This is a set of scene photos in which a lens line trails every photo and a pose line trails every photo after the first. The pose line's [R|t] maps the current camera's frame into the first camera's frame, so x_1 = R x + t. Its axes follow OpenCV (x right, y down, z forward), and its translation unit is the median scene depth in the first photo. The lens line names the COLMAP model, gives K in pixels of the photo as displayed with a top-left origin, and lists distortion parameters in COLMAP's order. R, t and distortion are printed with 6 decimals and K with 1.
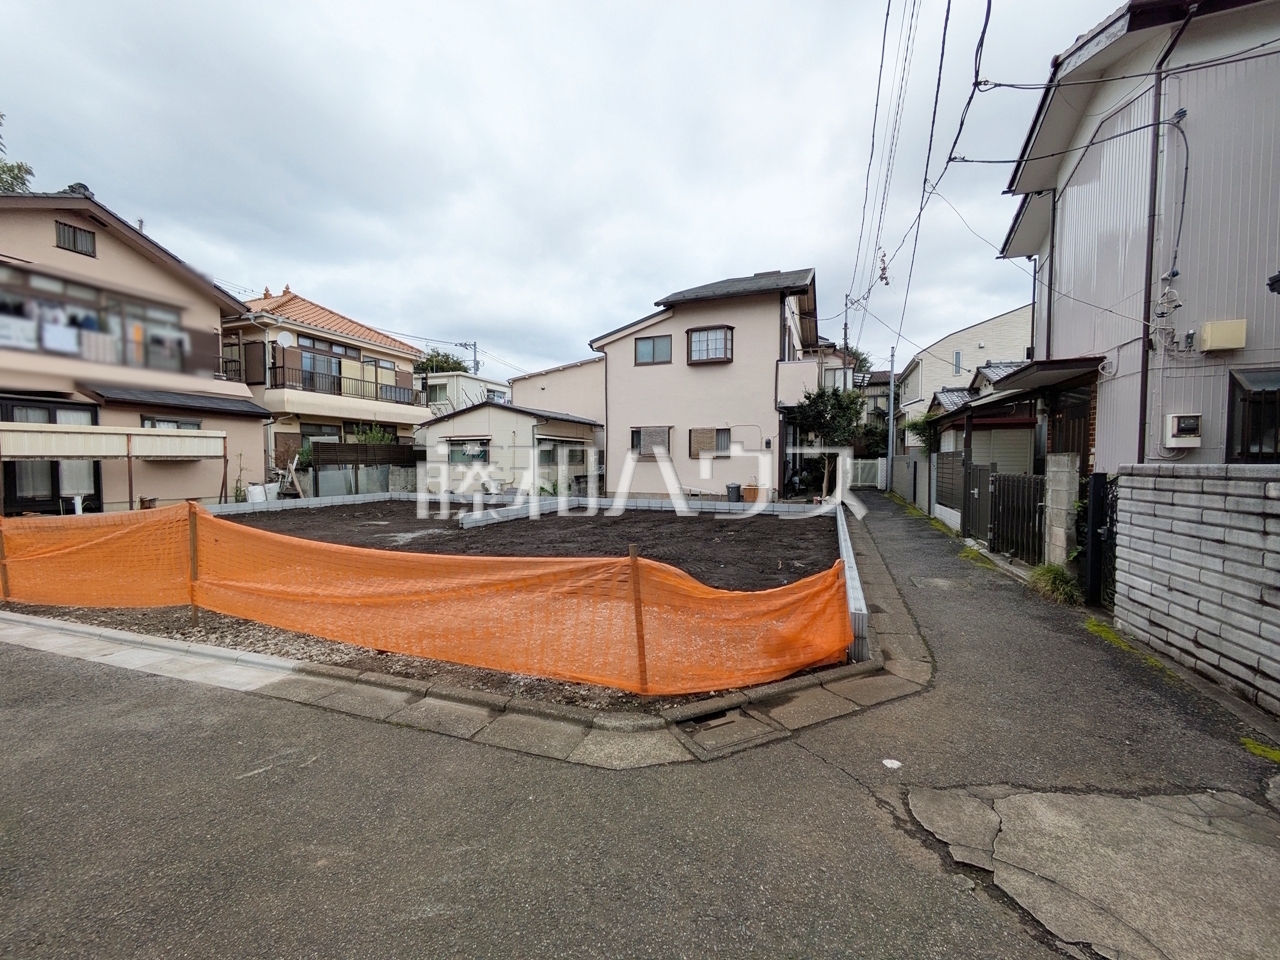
lens RADIAL K [[504.9, 0, 640.0], [0, 504.9, 480.0], [0, 0, 1]] dist [0.001318, 0.000262]
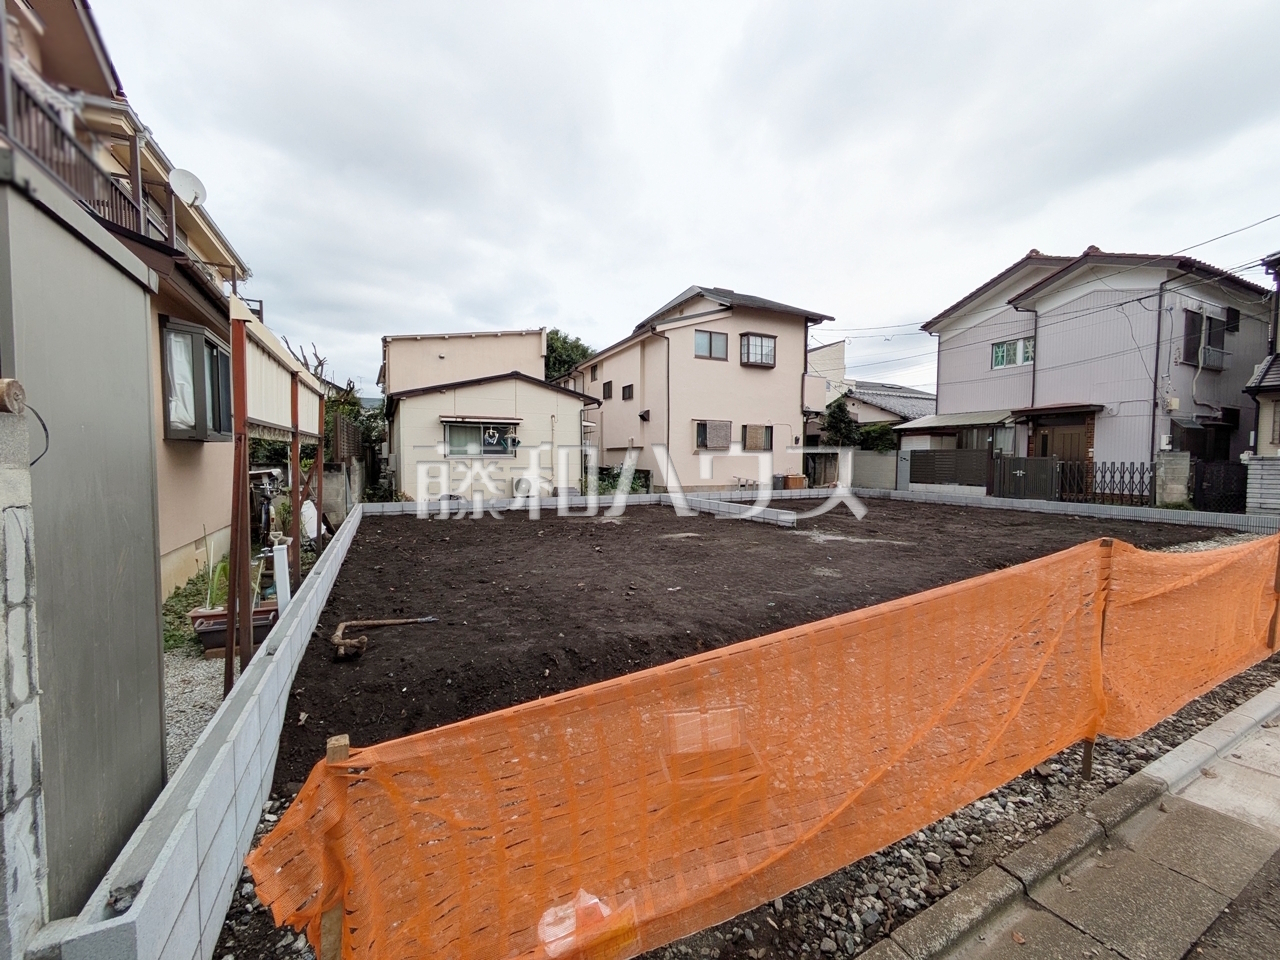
lens RADIAL K [[504.9, 0, 640.0], [0, 504.9, 480.0], [0, 0, 1]] dist [0.001318, 0.000262]
pose [[0.685816, -0.030330, 0.727143, -0.938100], [0.023577, 0.999533, 0.019455, -0.009803], [-0.727393, 0.003801, 0.686211, 0.465613]]
